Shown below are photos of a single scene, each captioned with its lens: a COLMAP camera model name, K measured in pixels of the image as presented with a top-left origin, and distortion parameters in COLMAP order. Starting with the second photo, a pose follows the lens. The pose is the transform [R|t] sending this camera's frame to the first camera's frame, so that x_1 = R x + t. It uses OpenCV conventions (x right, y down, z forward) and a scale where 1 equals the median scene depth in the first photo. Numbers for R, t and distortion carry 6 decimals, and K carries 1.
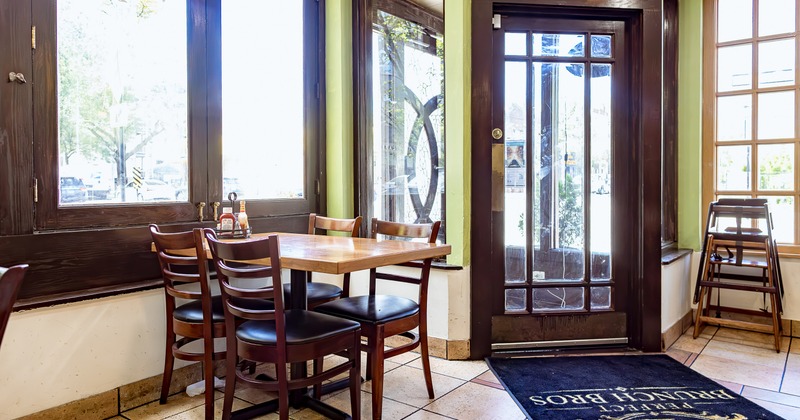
lens RADIAL K [[557.4, 0, 412.4], [0, 557.4, 201.6], [0, 0, 1]] dist [0.005522, 0.000584]
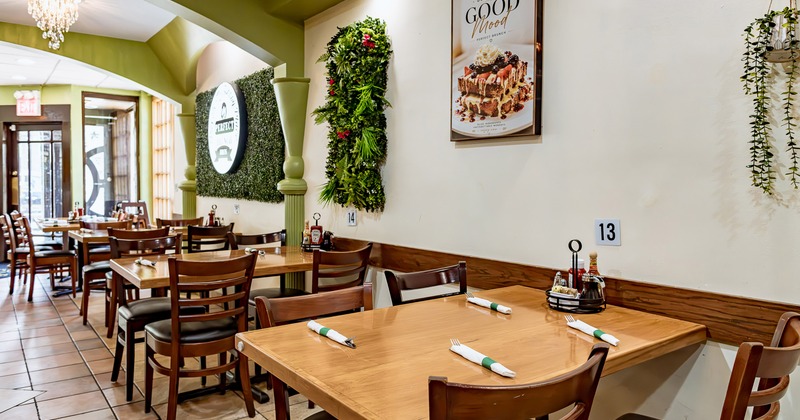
lens RADIAL K [[557.4, 0, 412.4], [0, 557.4, 201.6], [0, 0, 1]] dist [0.005522, 0.000584]
pose [[0.963083, 0.013387, -0.268871, 2.442099], [-0.013508, 0.999908, 0.001402, -0.025551], [0.268865, 0.002282, 0.963175, -0.866717]]
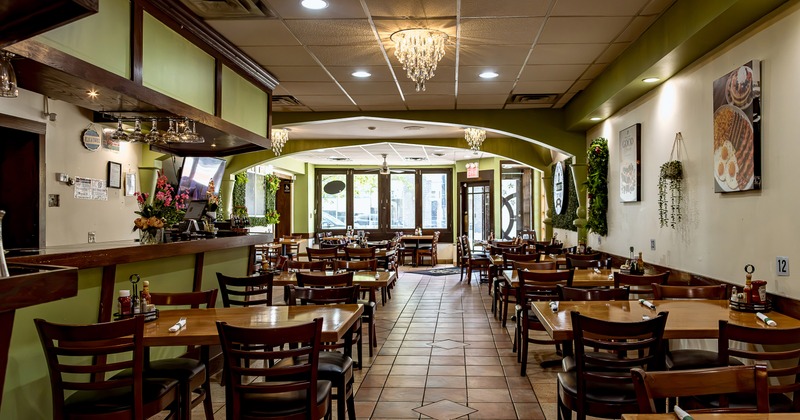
lens RADIAL K [[557.4, 0, 412.4], [0, 557.4, 201.6], [0, 0, 1]] dist [0.005522, 0.000584]
pose [[0.537717, -0.021867, -0.842842, 3.262360], [-0.023220, 0.998900, -0.040730, -0.030566], [0.842806, 0.041472, 0.536617, -1.443111]]
